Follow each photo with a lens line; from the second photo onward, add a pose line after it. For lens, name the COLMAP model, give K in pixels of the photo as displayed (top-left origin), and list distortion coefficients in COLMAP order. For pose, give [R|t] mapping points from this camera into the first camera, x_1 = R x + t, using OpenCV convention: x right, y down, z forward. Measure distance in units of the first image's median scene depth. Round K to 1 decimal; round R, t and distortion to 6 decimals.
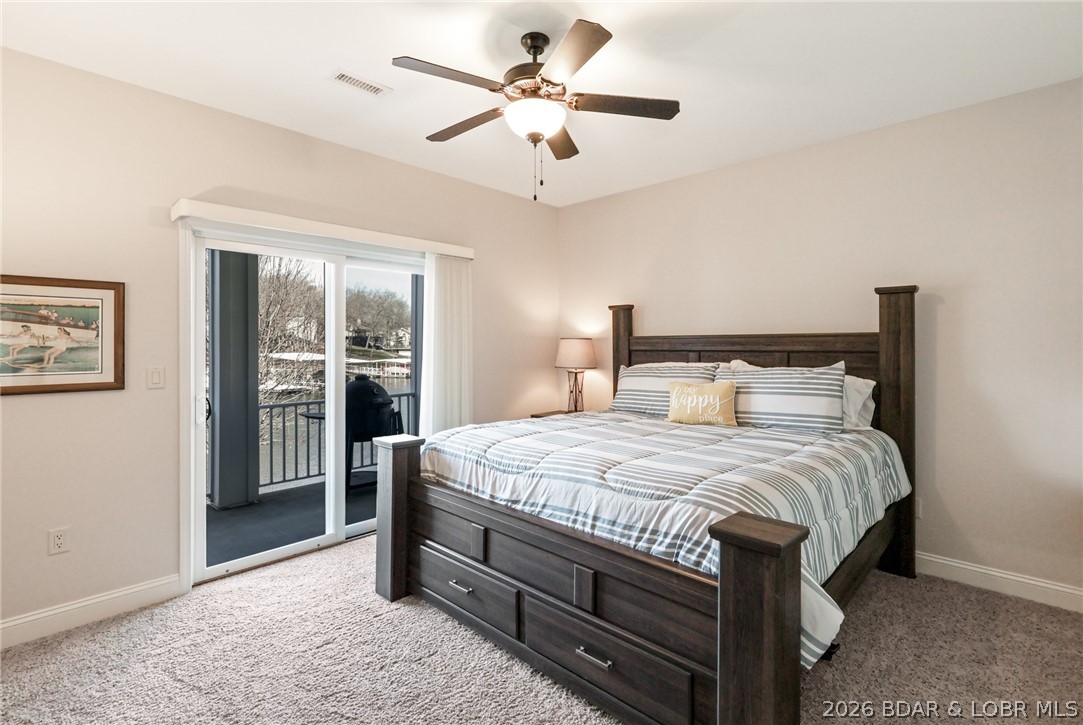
lens RADIAL K [[514.5, 0, 540.4], [0, 514.5, 355.8], [0, 0, 1]] dist [-0.000373, 0.000503]
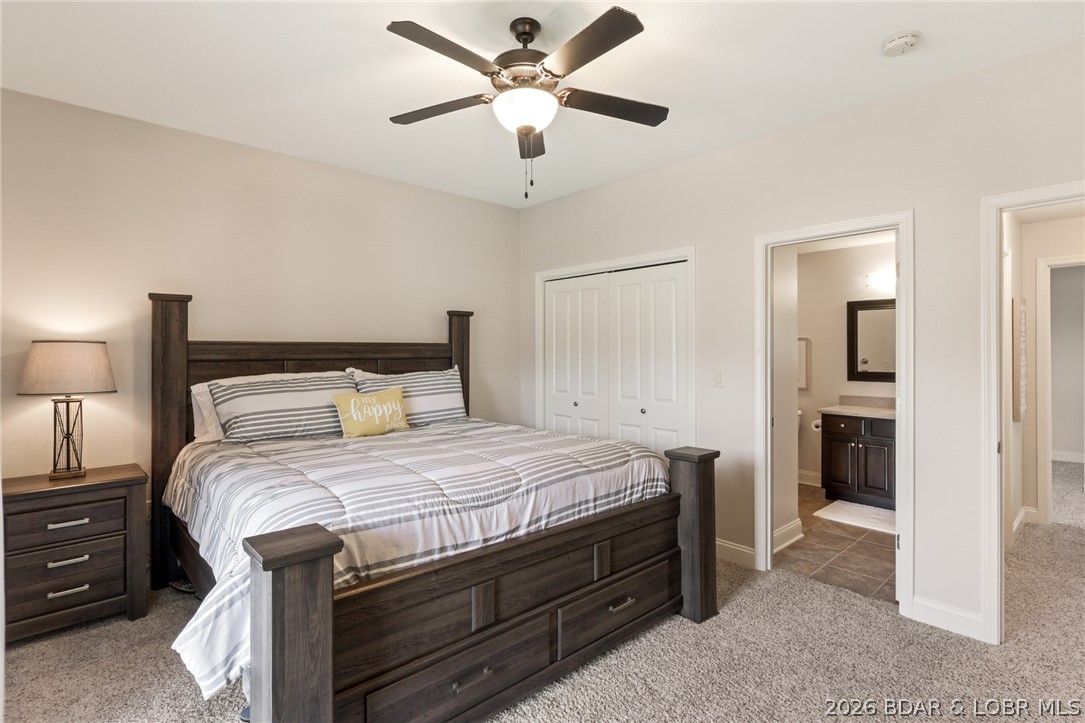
lens RADIAL K [[515.5, 0, 541.4], [0, 515.5, 354.8], [0, 0, 1]] dist [-0.000373, 0.000503]
pose [[0.081718, -0.003028, 0.996651, -0.887220], [0.022626, 0.999743, 0.001182, -0.015577], [-0.996399, 0.022454, 0.081765, 0.839813]]
